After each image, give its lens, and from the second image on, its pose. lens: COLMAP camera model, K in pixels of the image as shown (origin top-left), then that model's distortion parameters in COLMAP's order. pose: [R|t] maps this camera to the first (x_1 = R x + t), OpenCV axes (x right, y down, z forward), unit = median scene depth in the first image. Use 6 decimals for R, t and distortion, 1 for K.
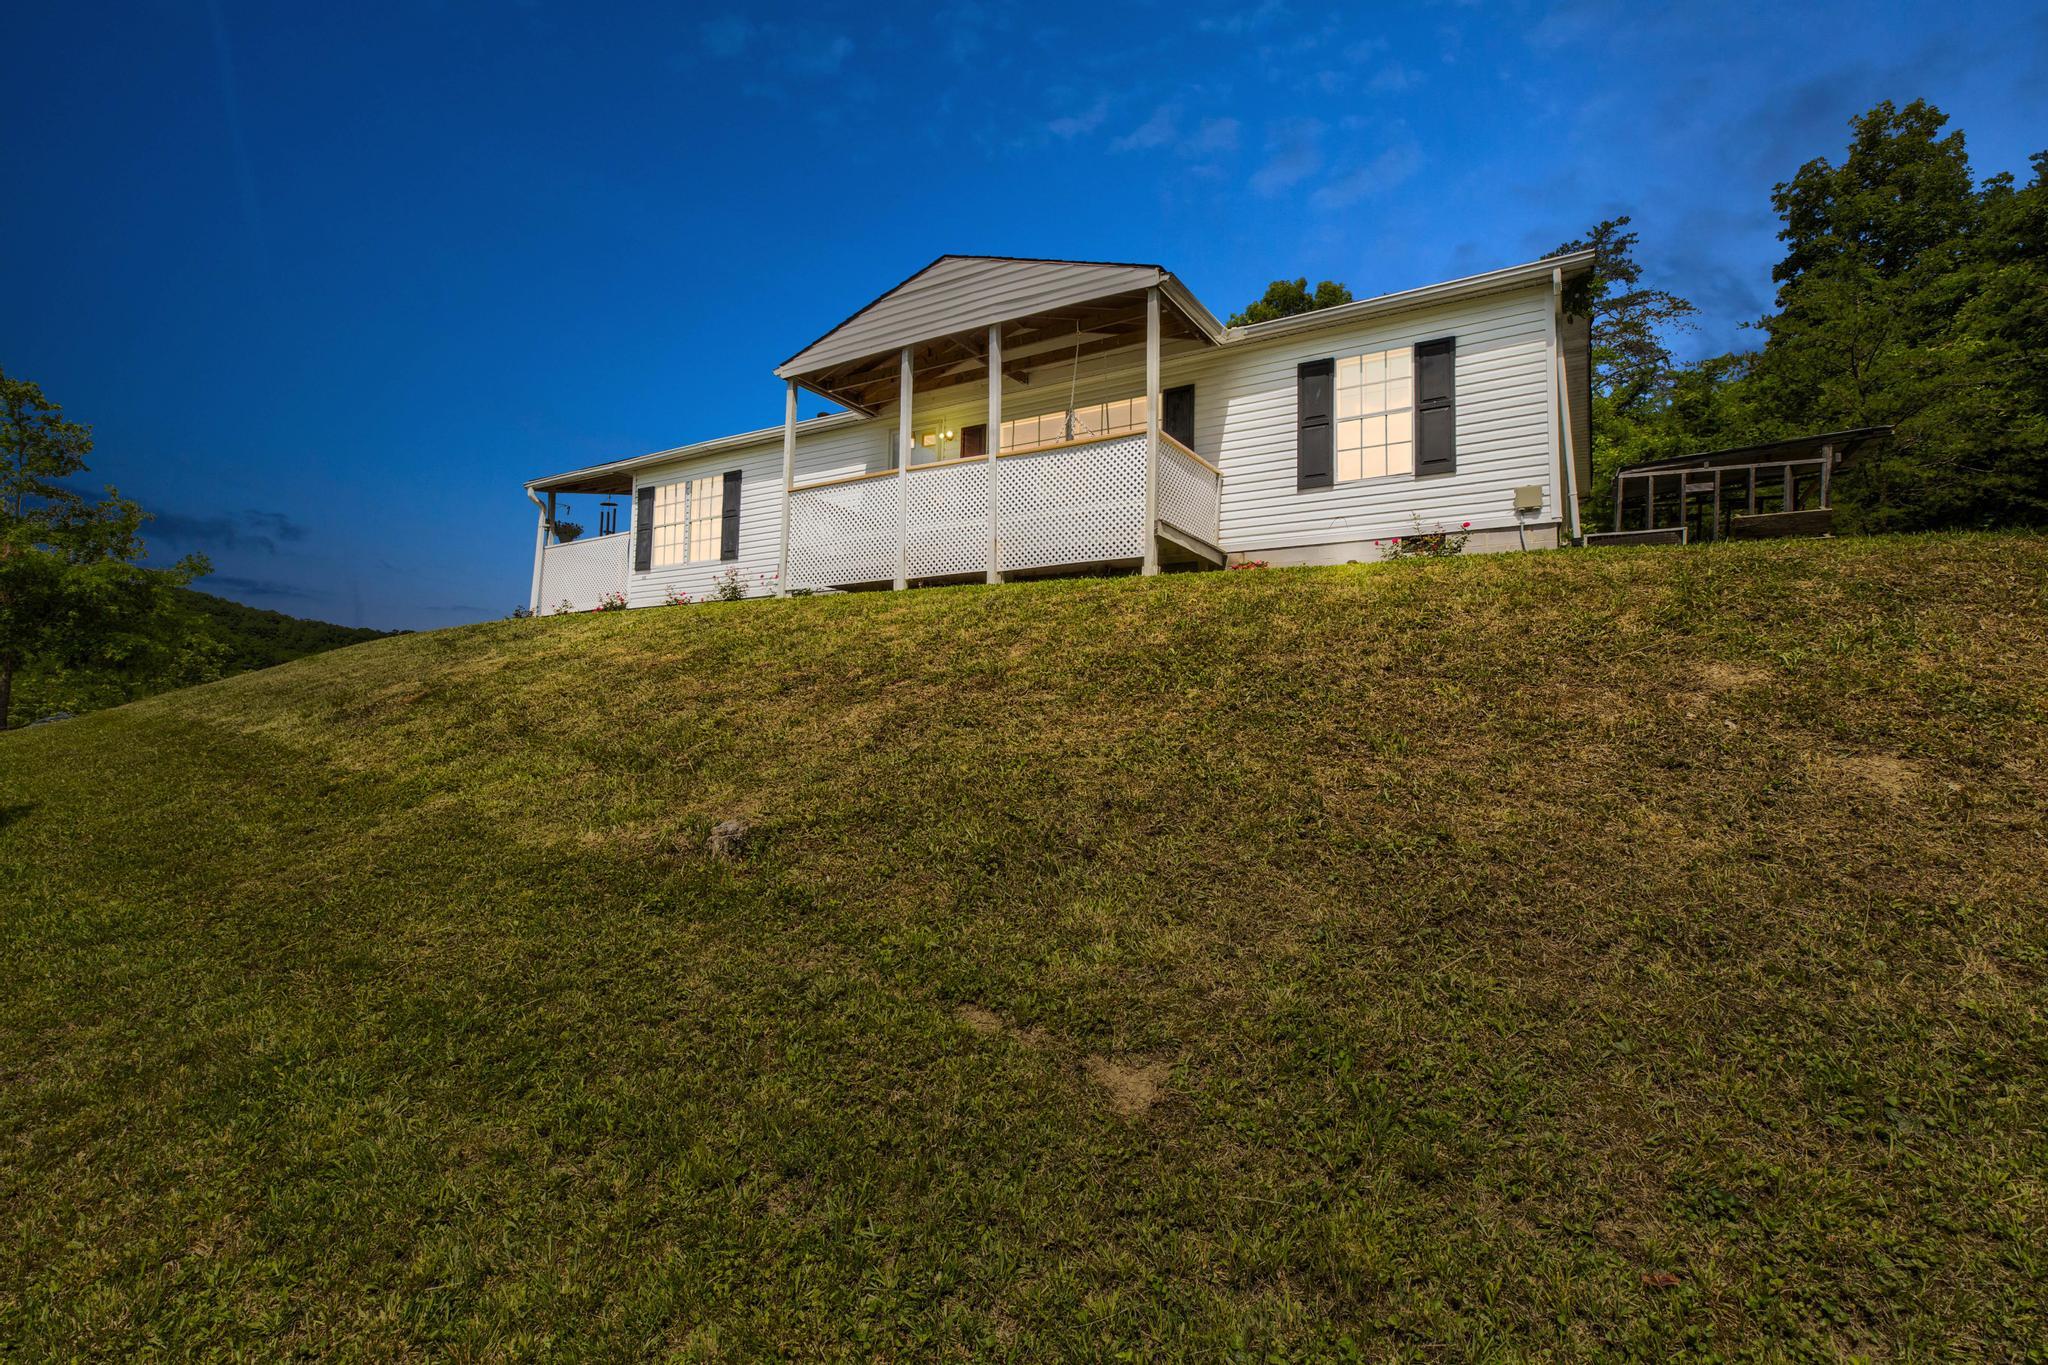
lens RADIAL K [[942.7, 0, 1028.0], [0, 942.7, 690.7], [0, 0, 1]] dist [-0.010375, 0.000018]
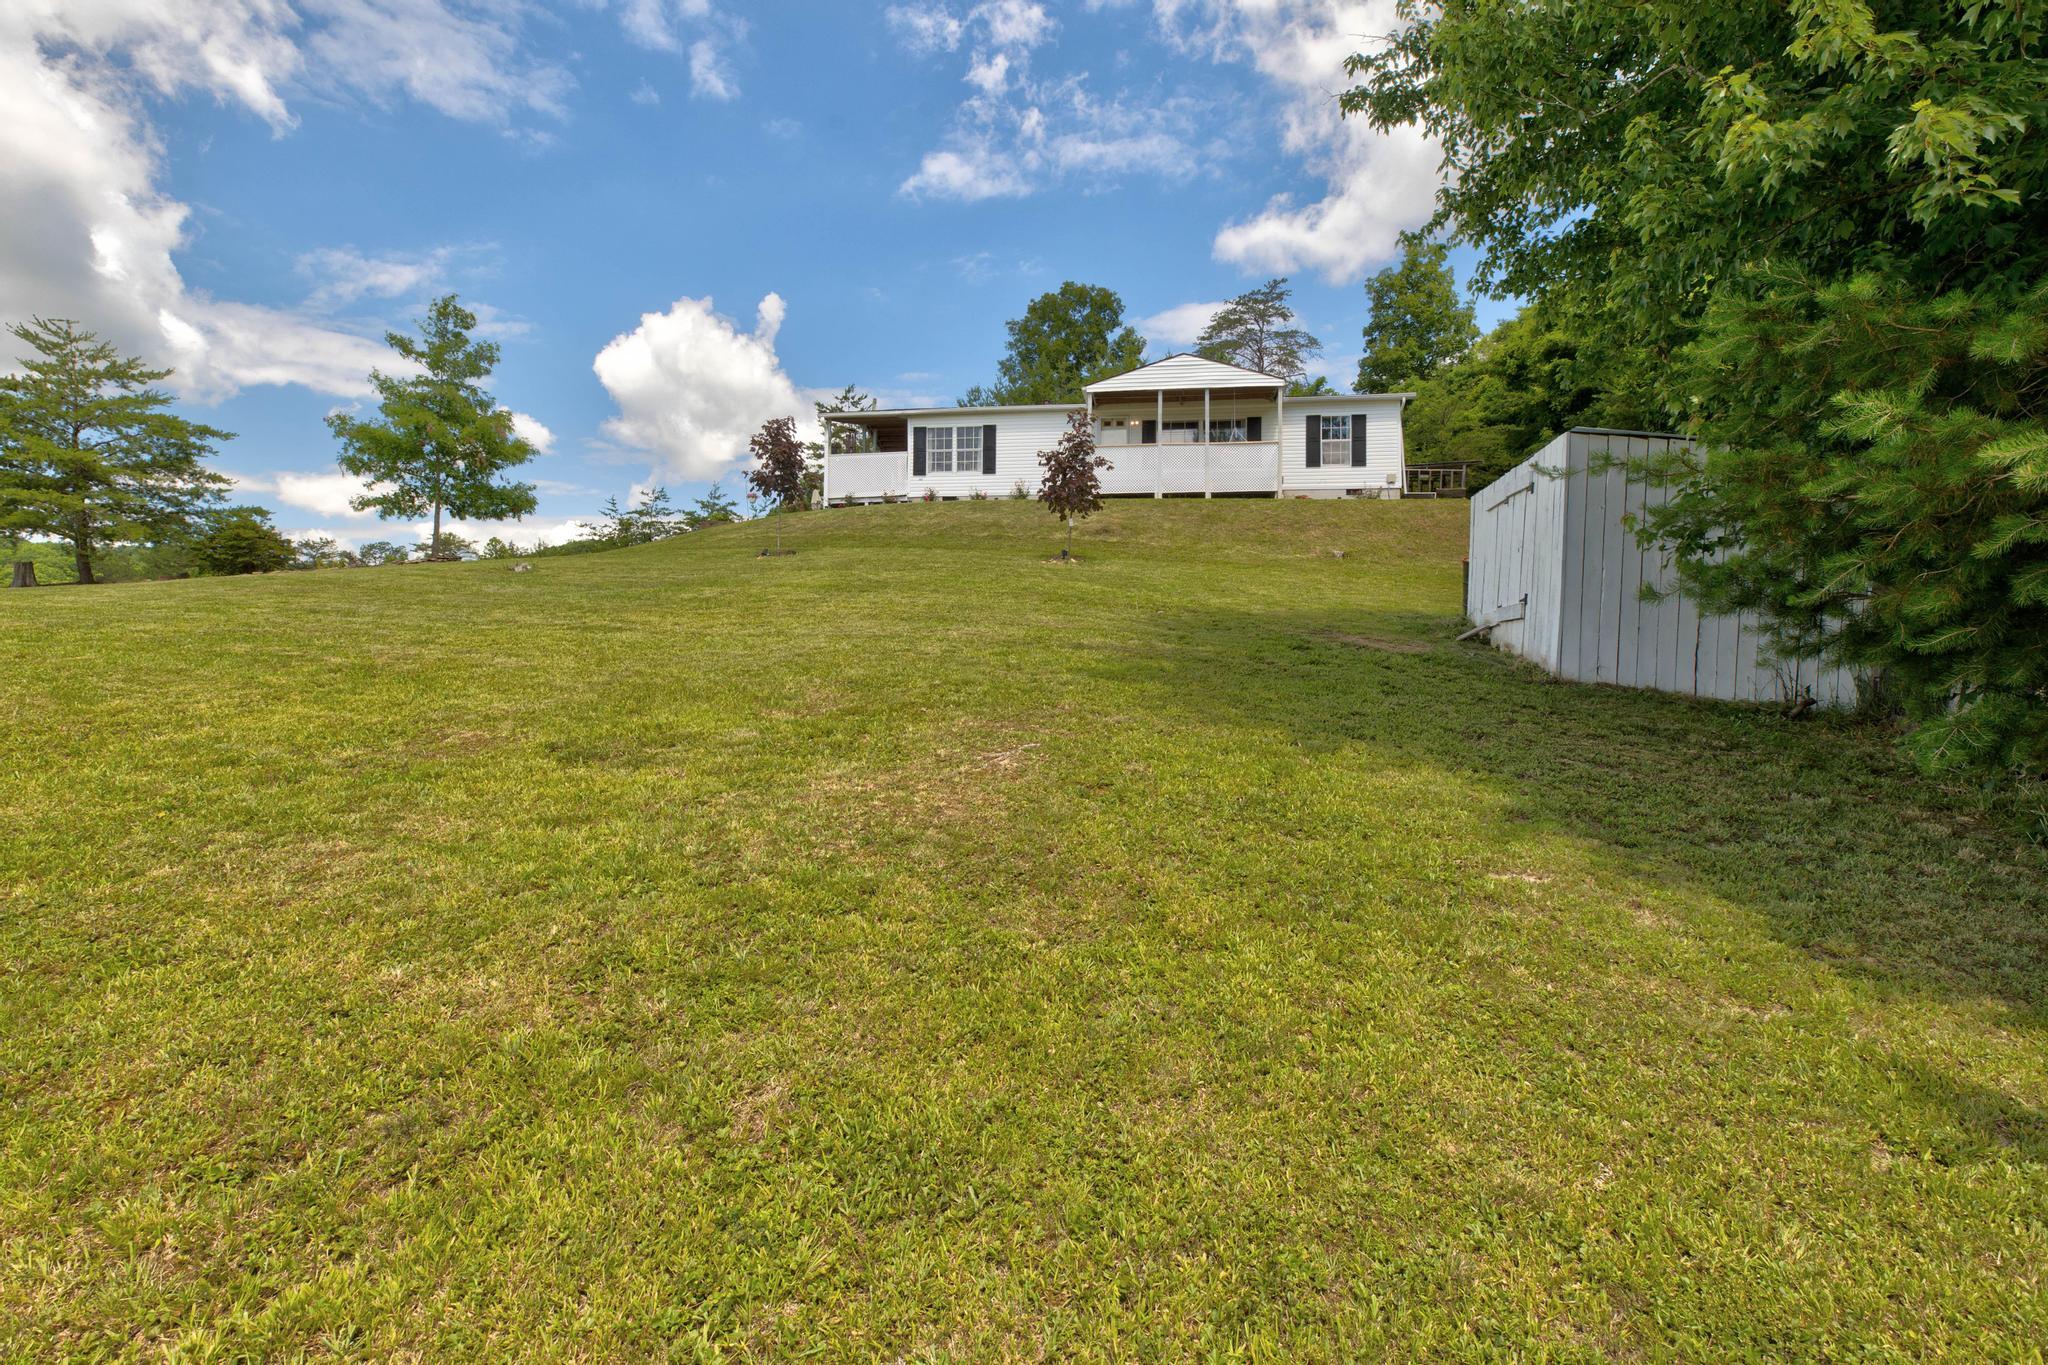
lens RADIAL K [[942.7, 0, 1023.4], [0, 942.7, 670.2], [0, 0, 1]] dist [-0.010375, 0.000018]
pose [[0.911382, -0.017985, 0.411168, -0.491388], [-0.009263, 0.997895, 0.064181, 0.058485], [-0.411457, -0.062302, 0.909297, -0.338782]]
